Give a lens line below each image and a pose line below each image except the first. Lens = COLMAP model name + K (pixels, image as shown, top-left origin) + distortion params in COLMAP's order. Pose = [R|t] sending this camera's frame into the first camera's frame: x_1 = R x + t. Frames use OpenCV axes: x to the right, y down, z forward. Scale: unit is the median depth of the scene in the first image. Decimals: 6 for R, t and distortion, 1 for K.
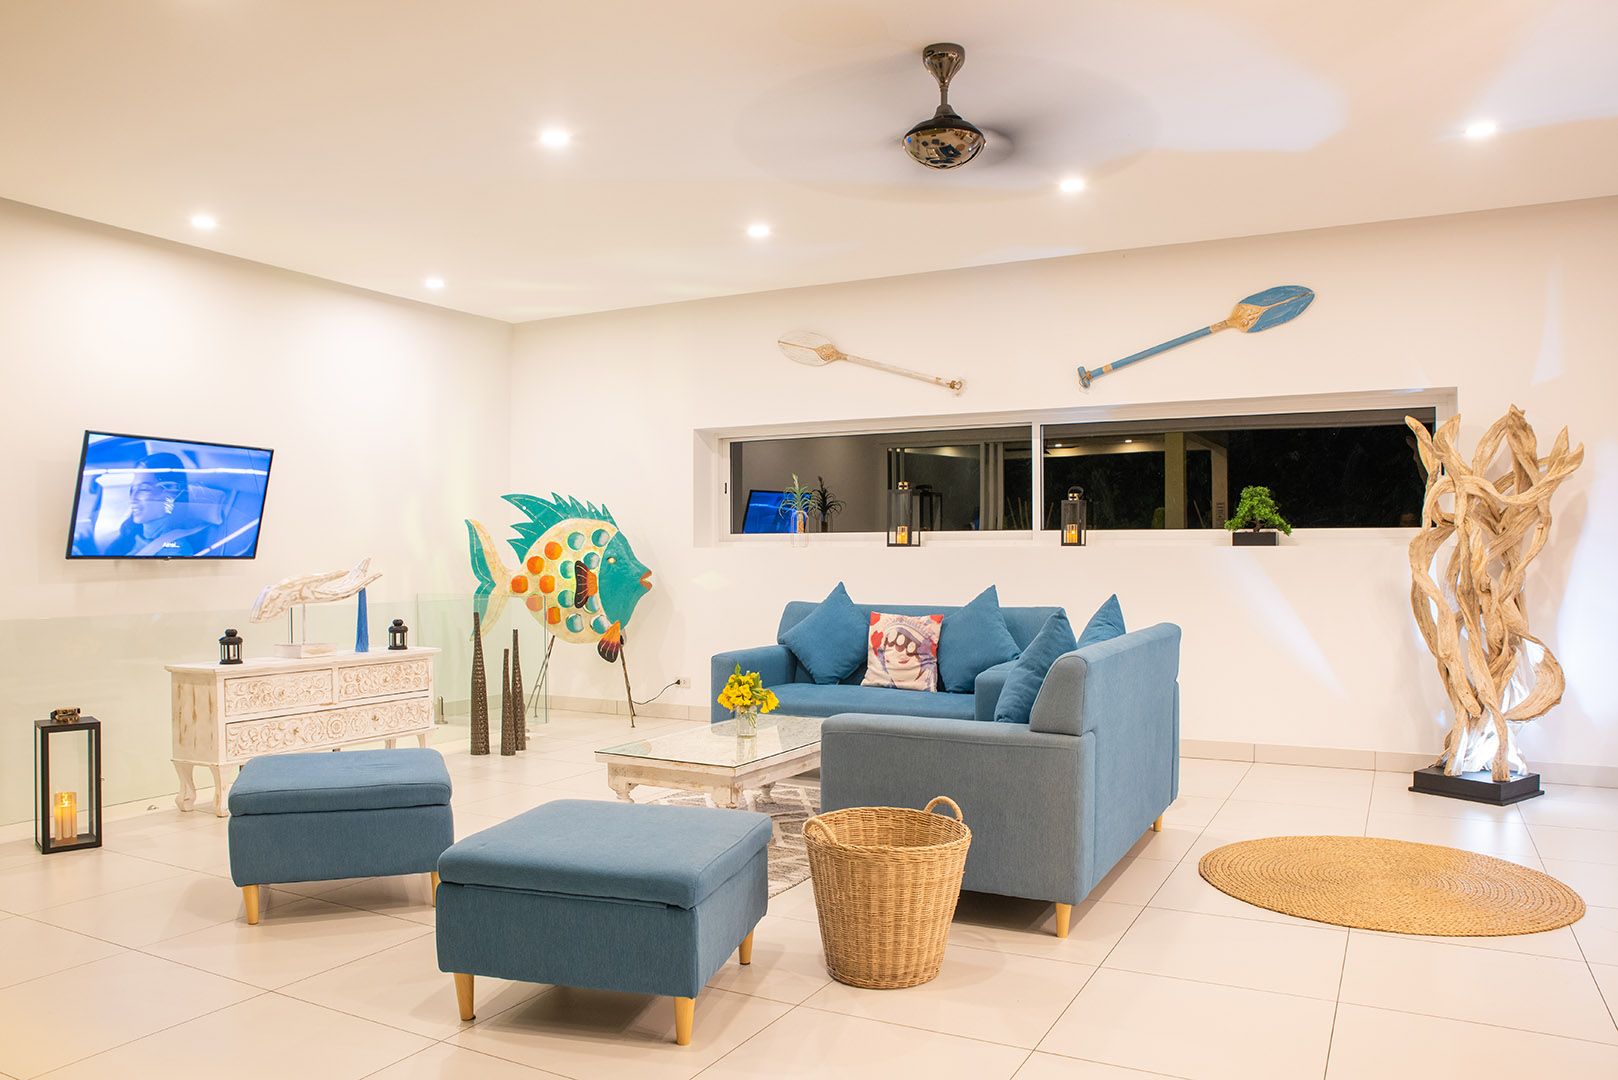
lens RADIAL K [[1145.1, 0, 795.6], [0, 1145.1, 552.8], [0, 0, 1]] dist [0.001130, 0.003016]
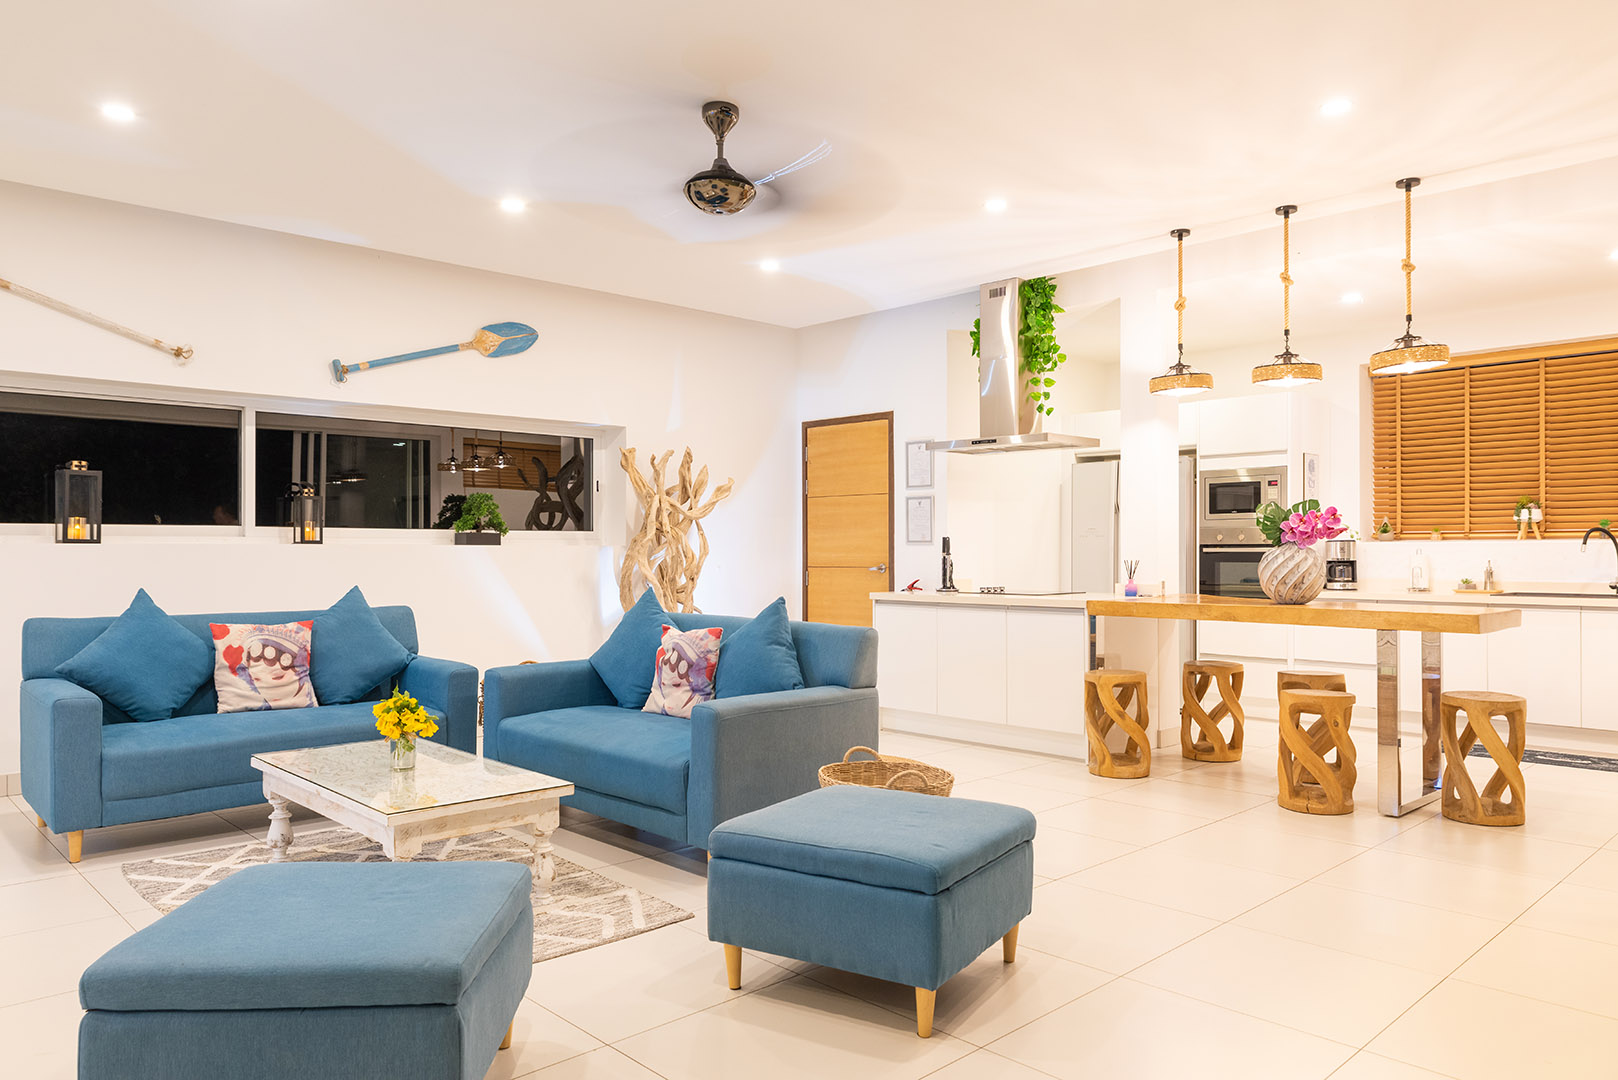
lens RADIAL K [[1145.1, 0, 791.5], [0, 1145.1, 536.5], [0, 0, 1]] dist [0.001130, 0.003016]
pose [[0.357913, 0.011211, 0.933688, -0.564715], [-0.000311, 0.999929, -0.011887, -0.001063], [-0.933755, 0.003964, 0.357891, 0.321691]]
